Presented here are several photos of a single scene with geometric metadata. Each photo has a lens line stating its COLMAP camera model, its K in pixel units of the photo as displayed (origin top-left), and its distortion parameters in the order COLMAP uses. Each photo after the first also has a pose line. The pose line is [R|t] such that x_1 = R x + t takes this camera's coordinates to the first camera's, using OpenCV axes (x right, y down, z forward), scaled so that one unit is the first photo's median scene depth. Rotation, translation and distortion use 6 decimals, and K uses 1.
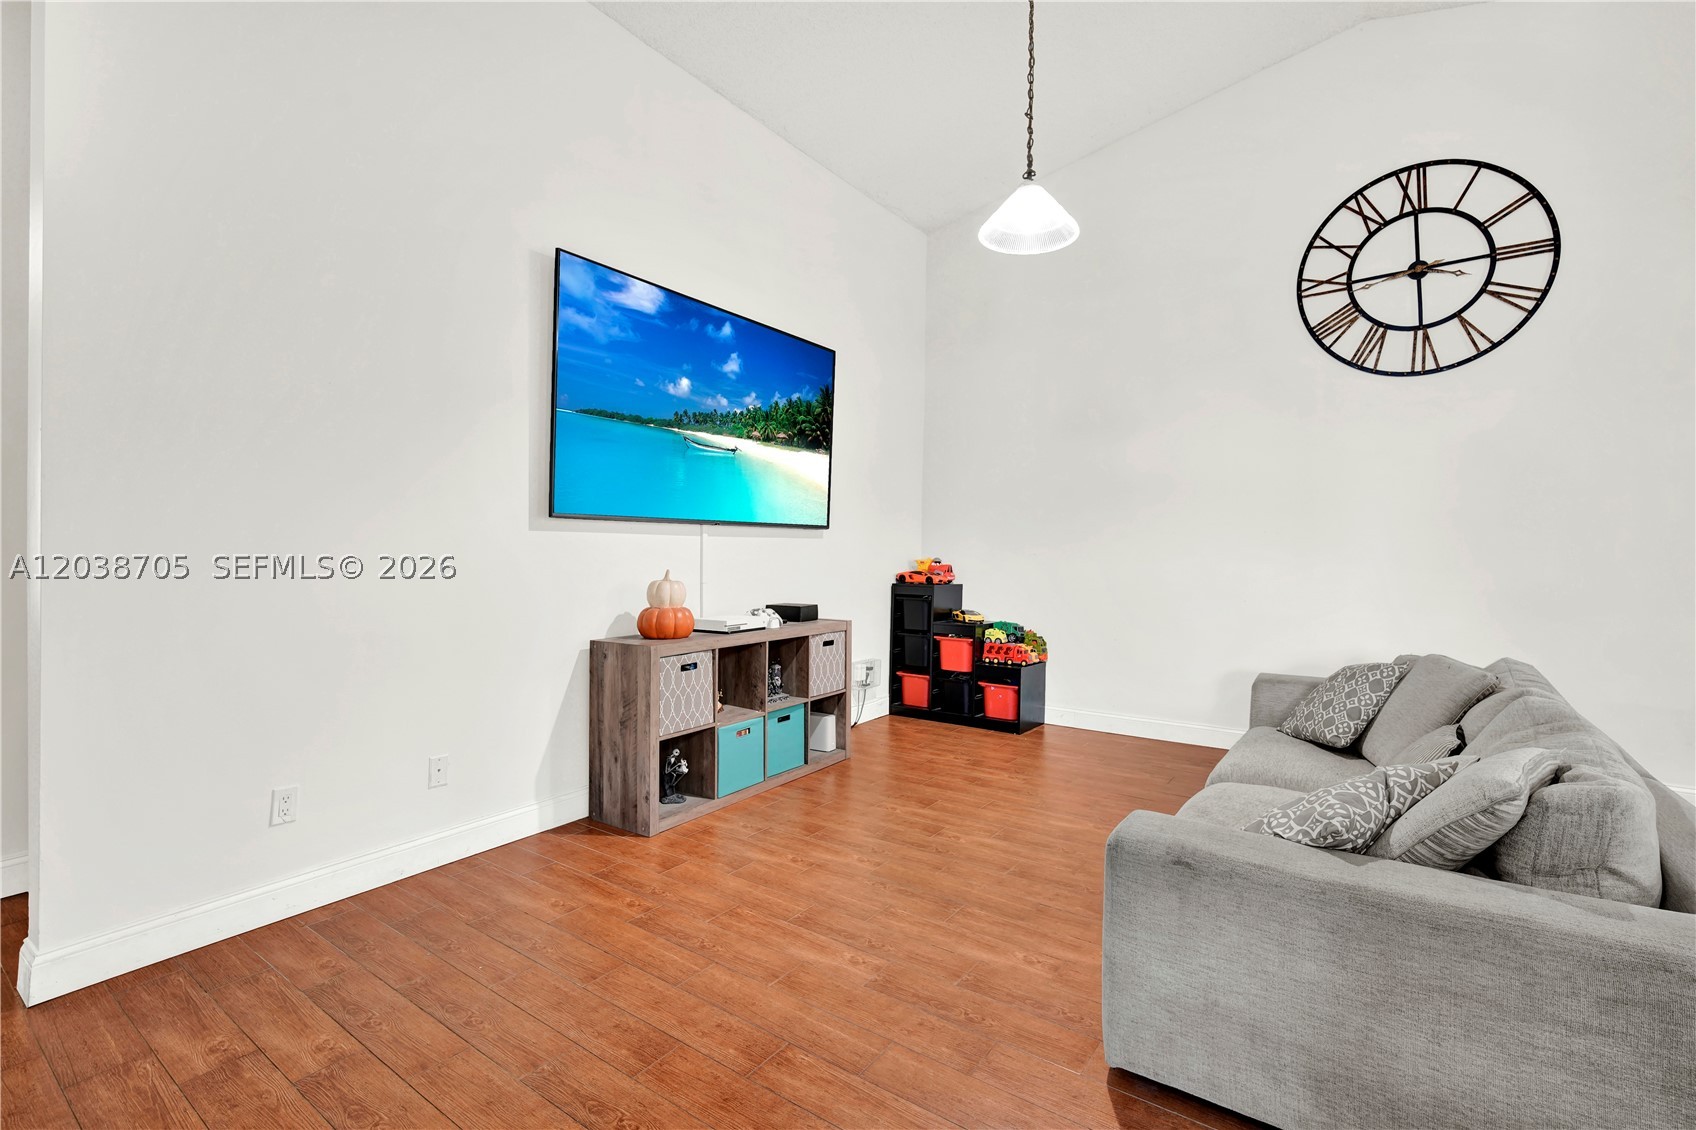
lens RADIAL K [[766.1, 0, 867.4], [0, 766.1, 563.8], [0, 0, 1]] dist [-0.012027, 0.005556]
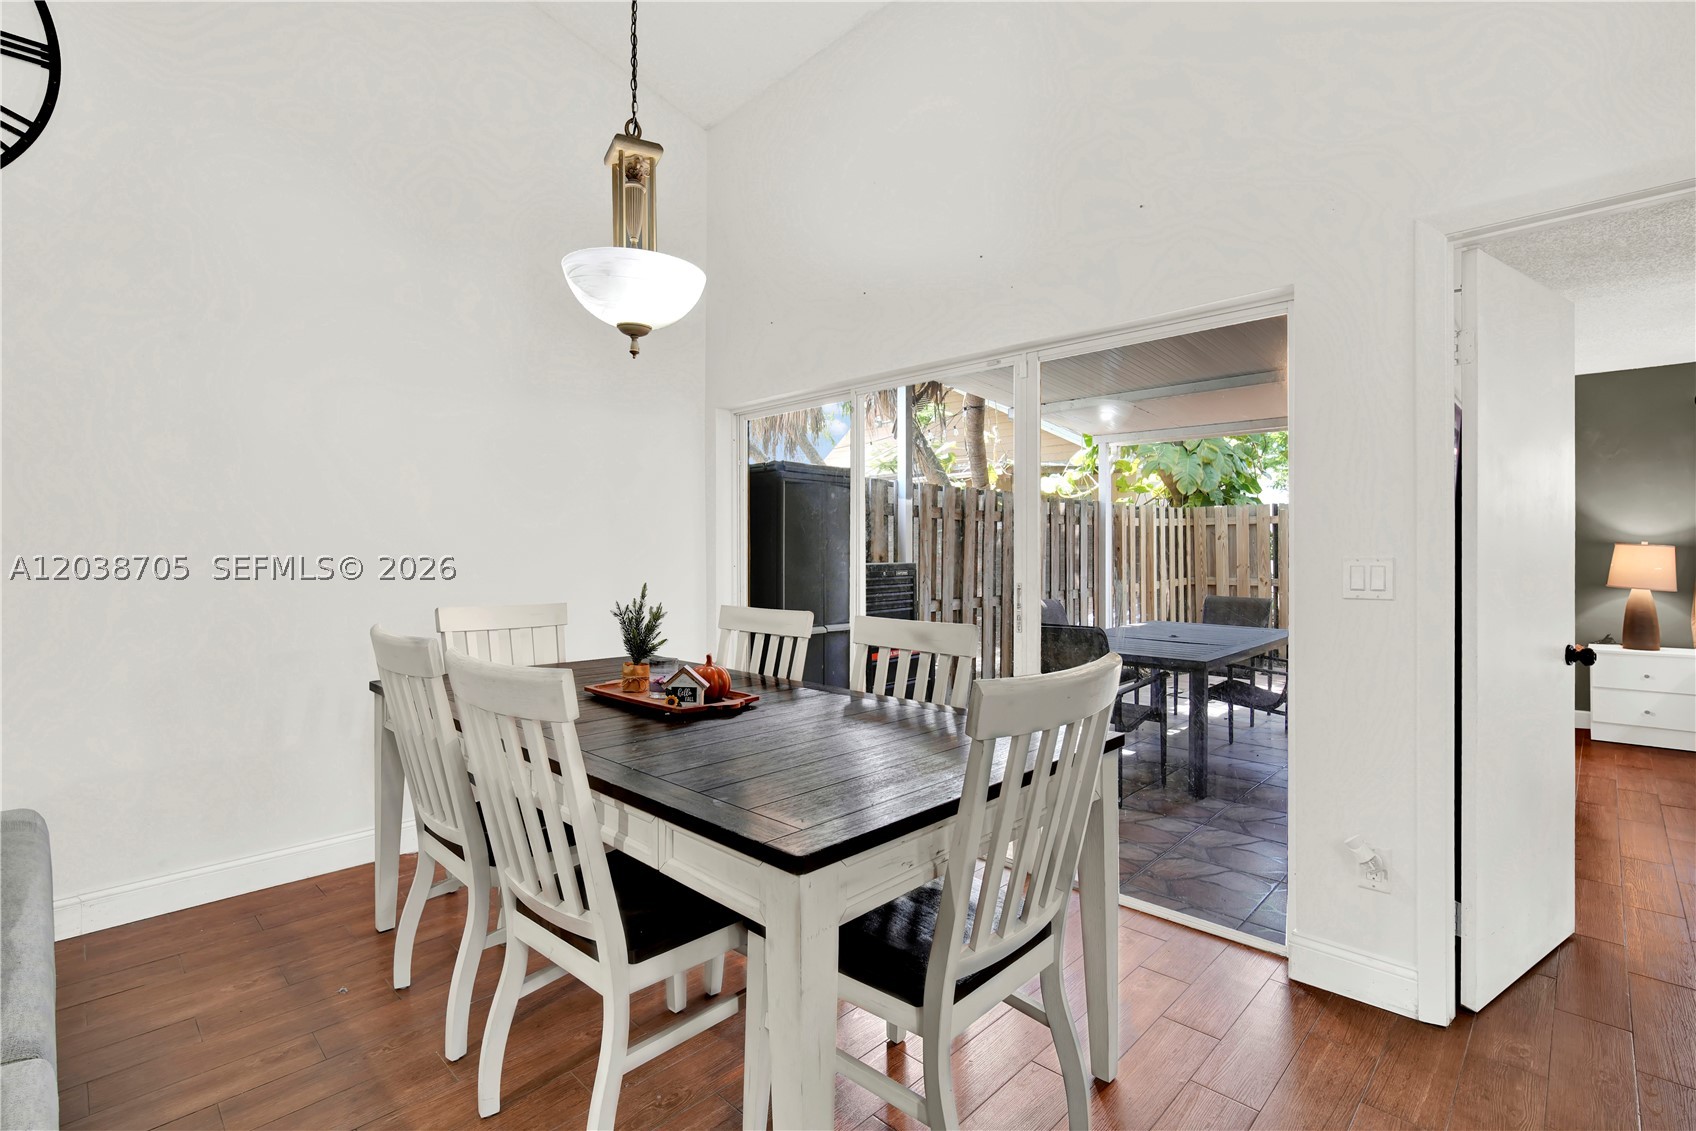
lens RADIAL K [[766.1, 0, 845.3], [0, 766.1, 556.2], [0, 0, 1]] dist [-0.012027, 0.005556]
pose [[0.181233, -0.017216, 0.983289, 0.373002], [0.021951, 0.999668, 0.013456, -0.003399], [-0.983195, 0.019145, 0.181551, 0.237162]]
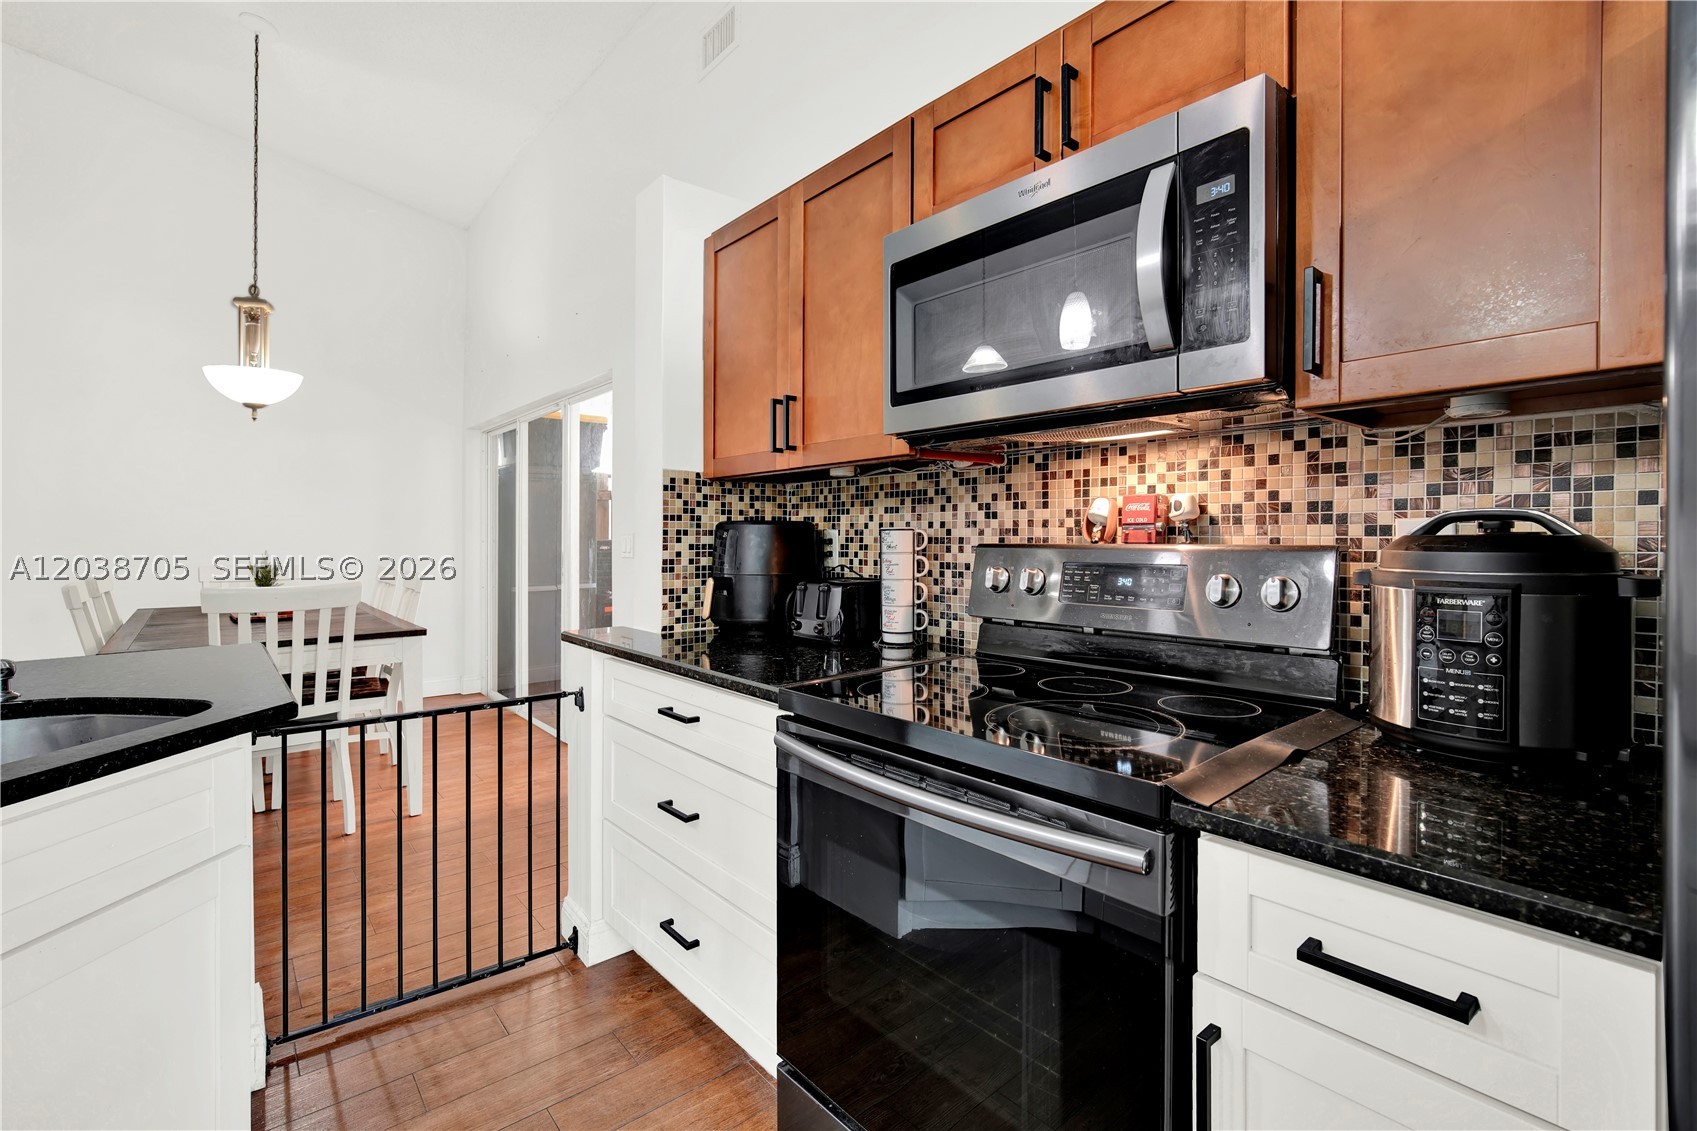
lens RADIAL K [[763.7, 0, 867.6], [0, 763.7, 536.8], [0, 0, 1]] dist [-0.018846, 0.003829]
pose [[0.261250, -0.016253, 0.965134, 0.175919], [0.027139, 0.999587, 0.009487, 0.014246], [-0.964890, 0.023714, 0.261583, -0.489112]]
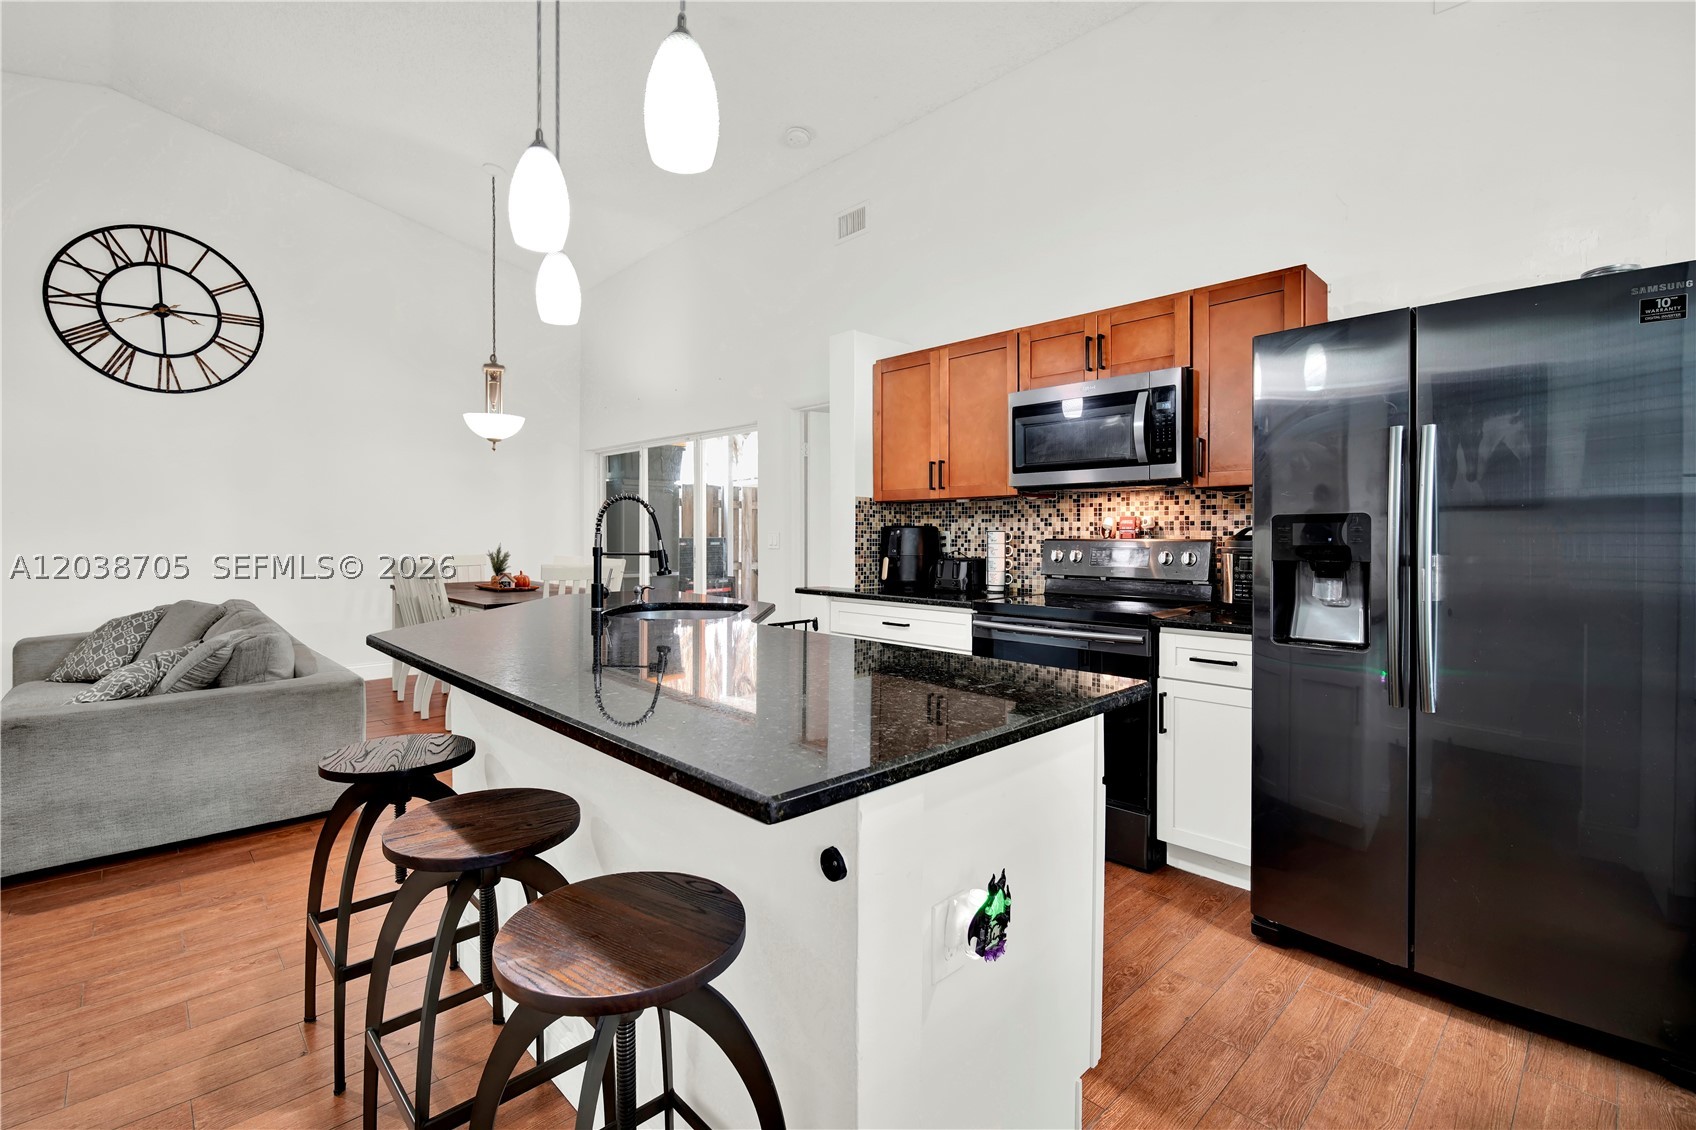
lens RADIAL K [[763.3, 0, 850.1], [0, 763.3, 539.7], [0, 0, 1]] dist [-0.018846, 0.003829]
pose [[0.204559, -0.019578, 0.978659, -0.292653], [0.021266, 0.999653, 0.015553, 0.006700], [-0.978623, 0.017630, 0.204904, -0.395206]]
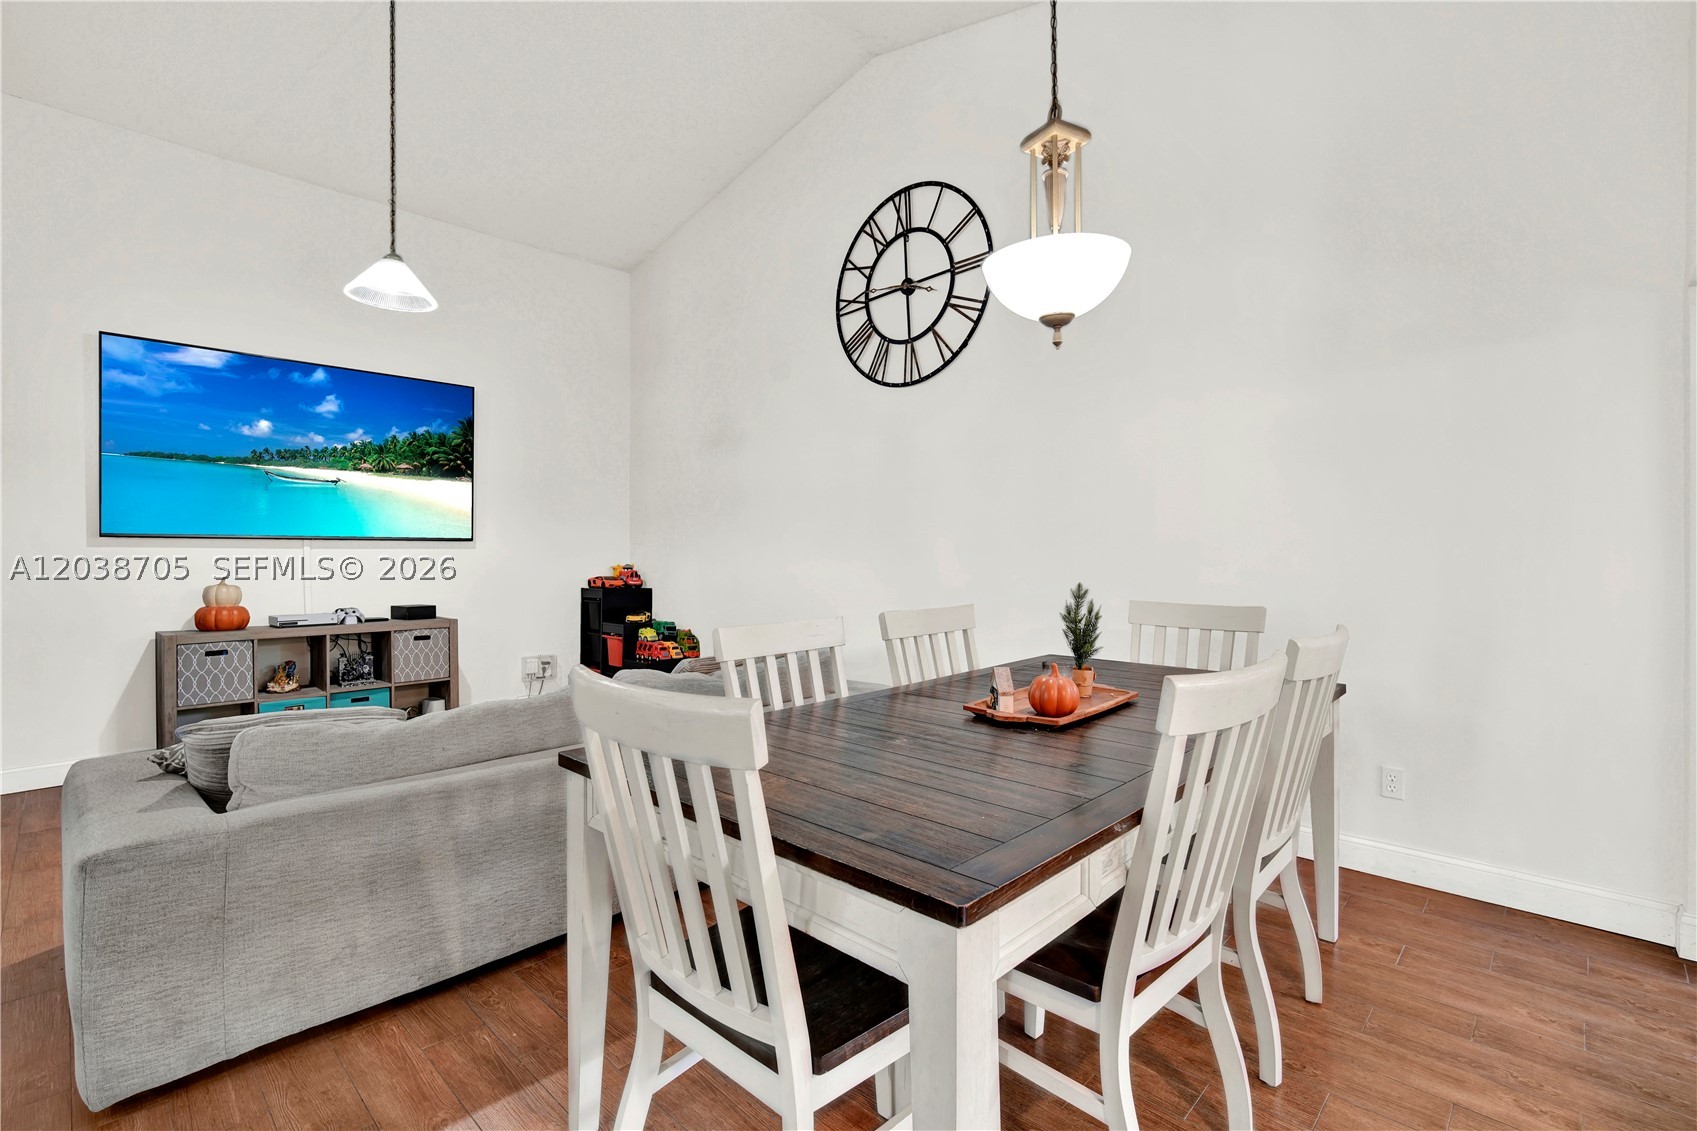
lens RADIAL K [[766.5, 0, 871.3], [0, 766.5, 571.0], [0, 0, 1]] dist [-0.012027, 0.005556]
pose [[0.990220, -0.014621, -0.138743, 0.820563], [0.013946, 0.999886, -0.005840, 0.017802], [0.138812, 0.003848, 0.990311, -0.067243]]
